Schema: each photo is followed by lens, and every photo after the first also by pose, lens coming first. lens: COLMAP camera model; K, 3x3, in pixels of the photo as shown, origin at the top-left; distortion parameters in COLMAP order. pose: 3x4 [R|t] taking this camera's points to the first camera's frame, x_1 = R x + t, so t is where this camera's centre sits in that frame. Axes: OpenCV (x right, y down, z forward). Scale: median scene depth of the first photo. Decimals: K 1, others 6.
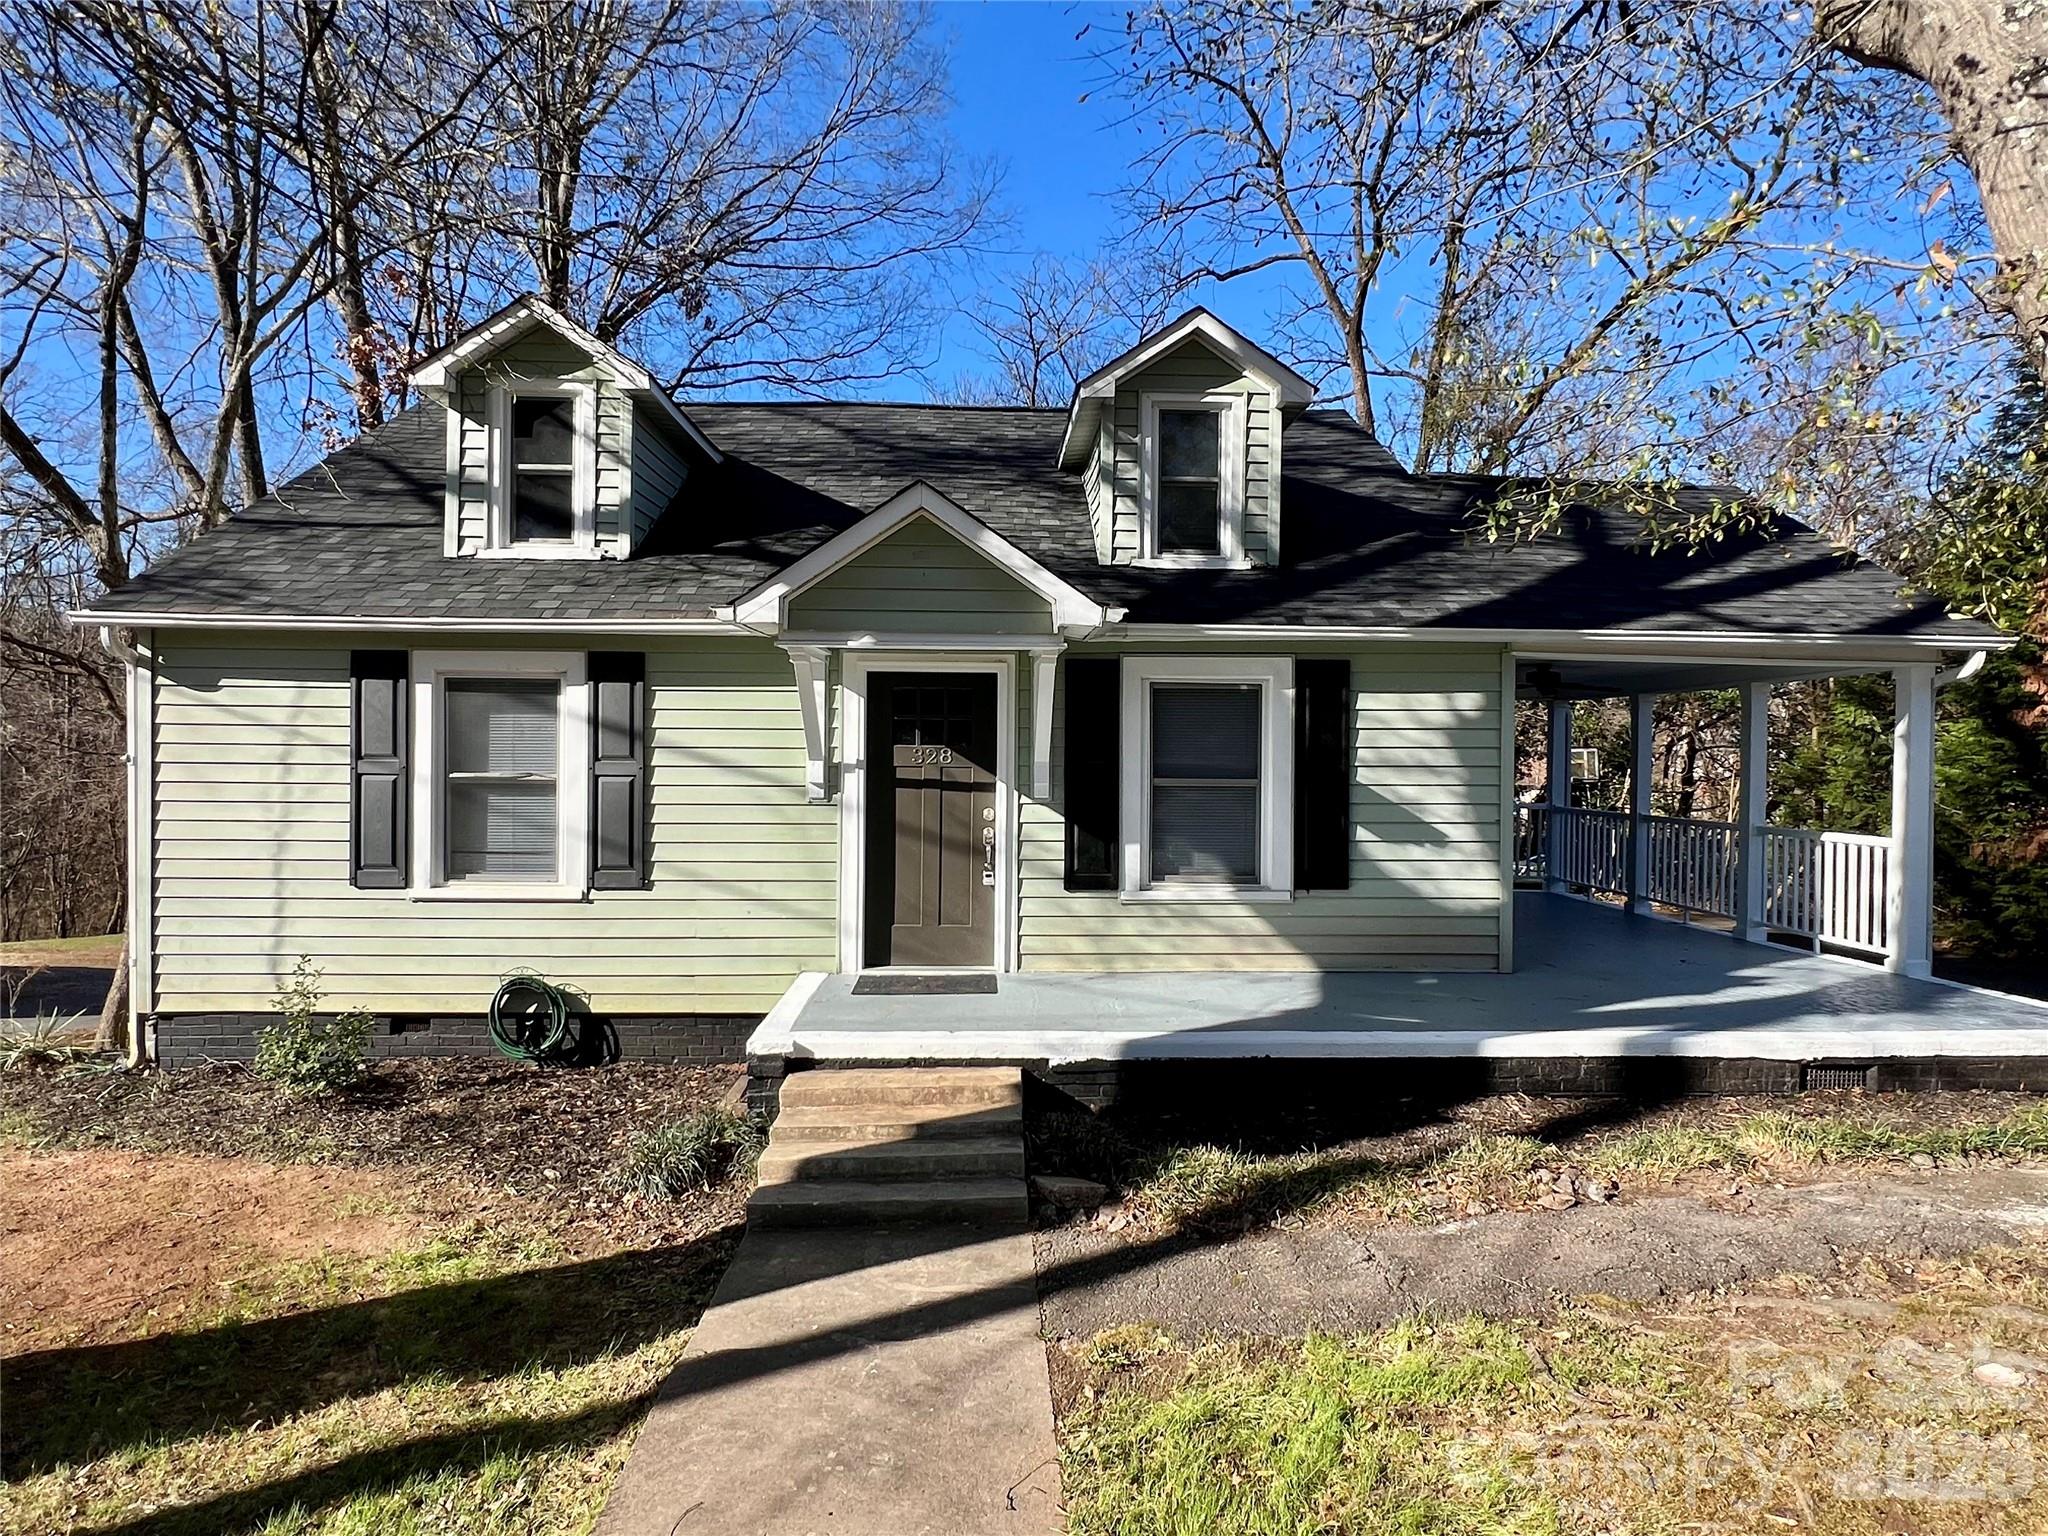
lens RADIAL K [[1167.3, 0, 1017.3], [0, 1167.3, 765.1], [0, 0, 1]] dist [-0.008889, 0.003581]
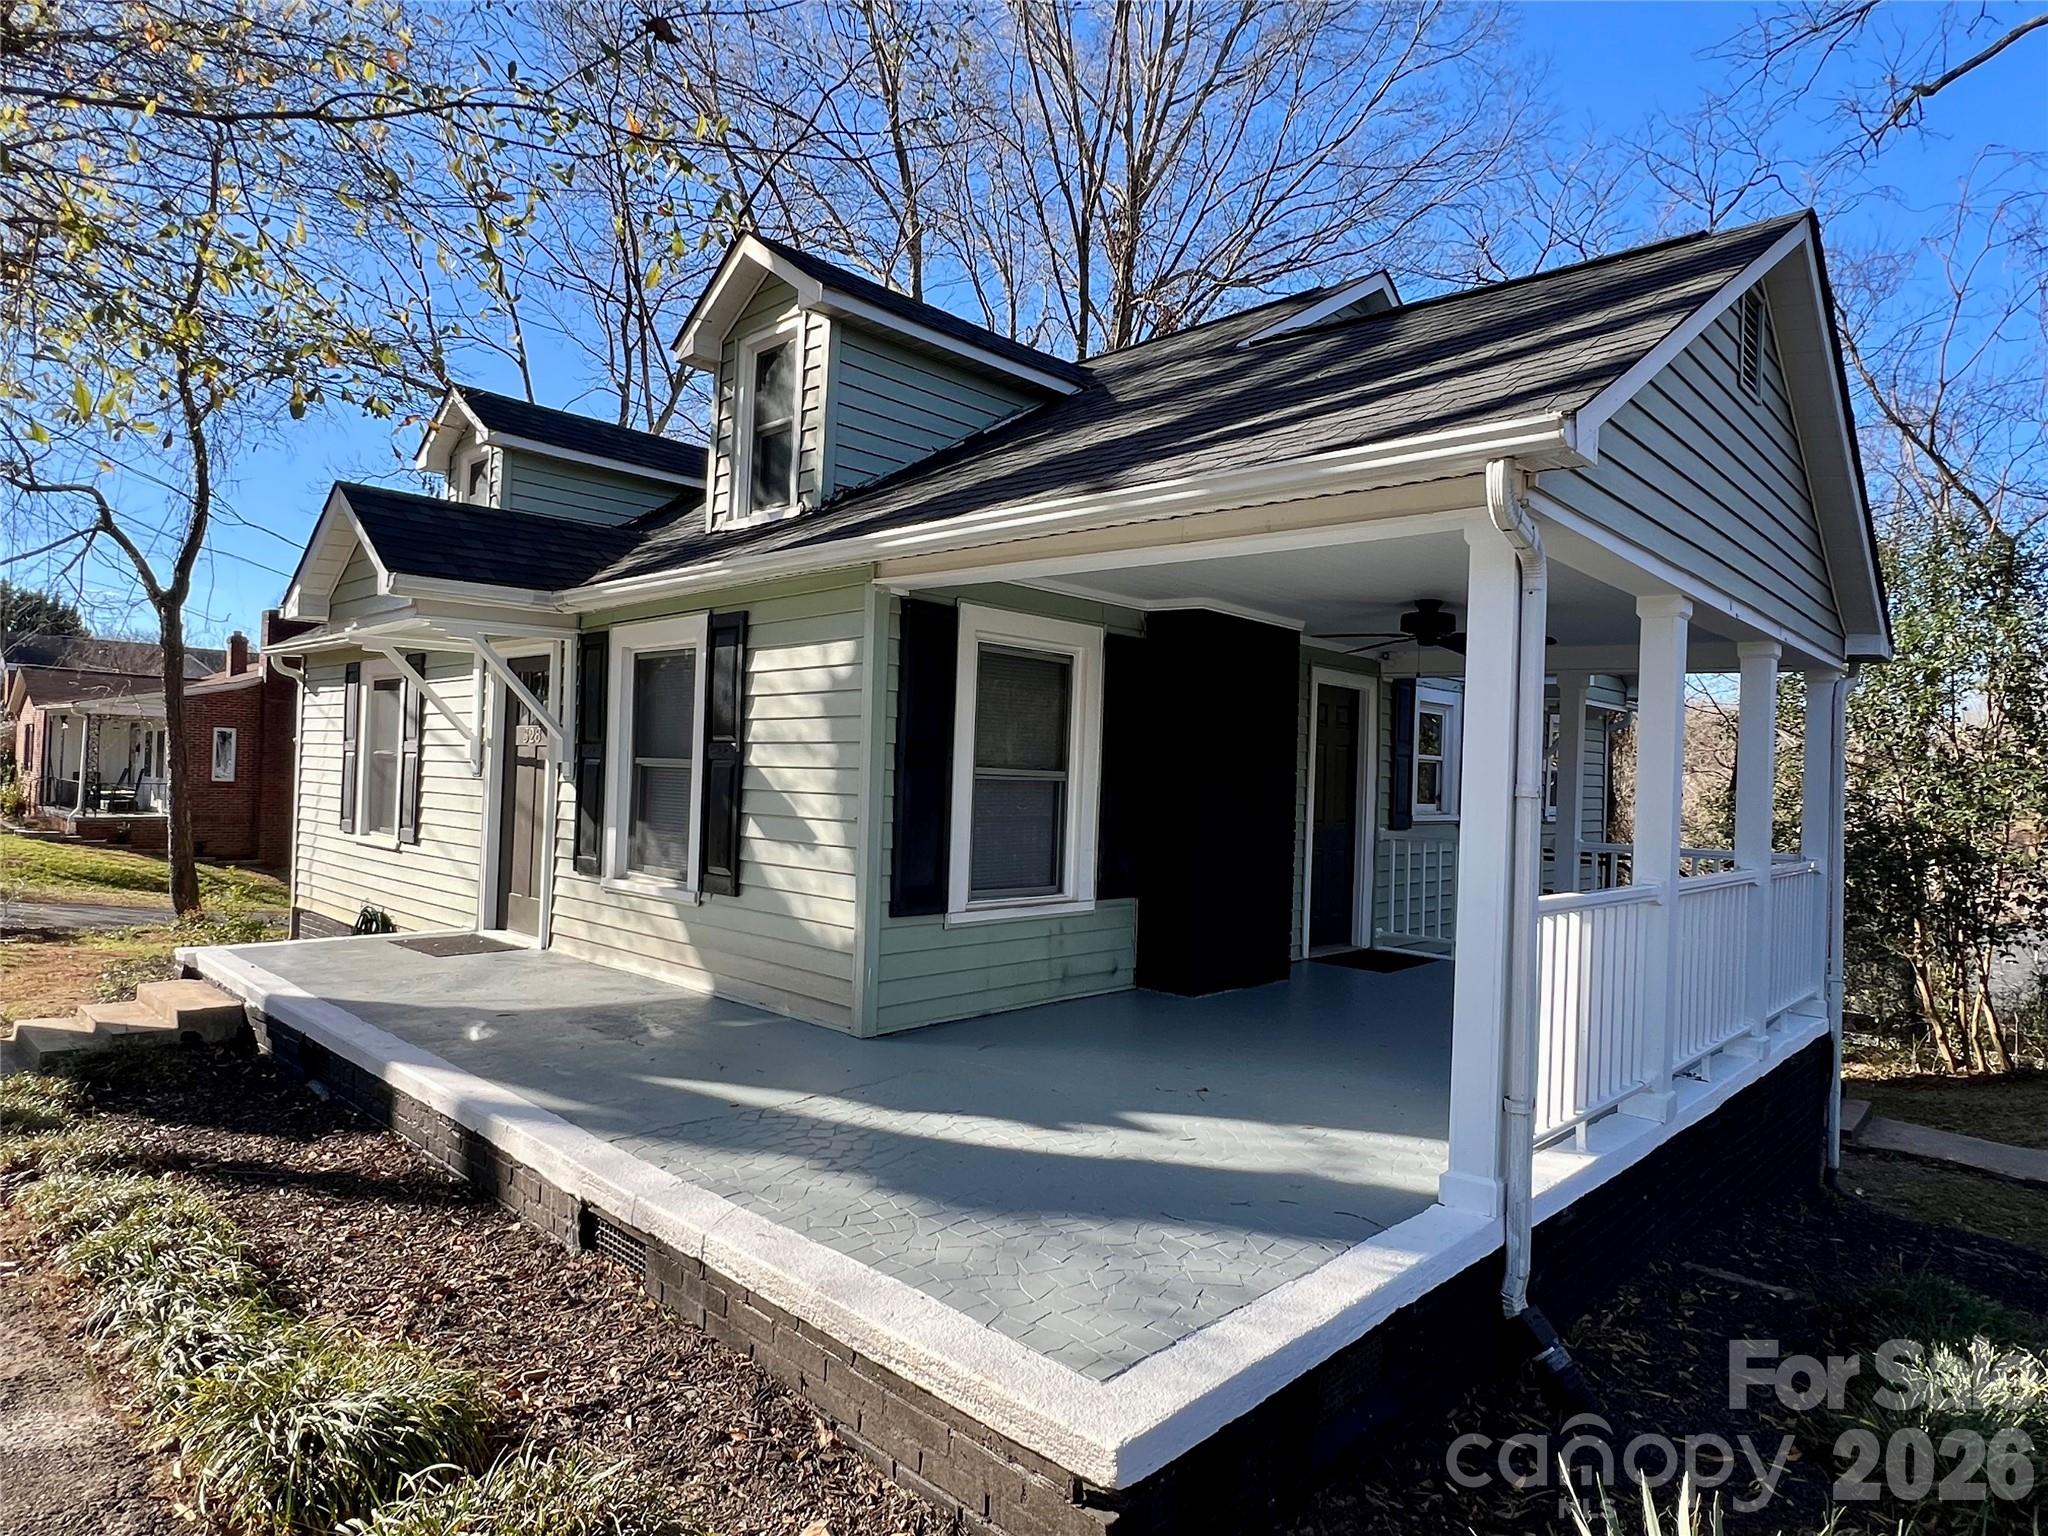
lens RADIAL K [[1167.3, 0, 1025.7], [0, 1167.3, 762.2], [0, 0, 1]] dist [-0.008889, 0.003581]
pose [[0.706868, 0.005934, -0.707321, 0.926312], [-0.033598, 0.999118, -0.025195, 0.025980], [0.706547, 0.041574, 0.706443, 0.535870]]
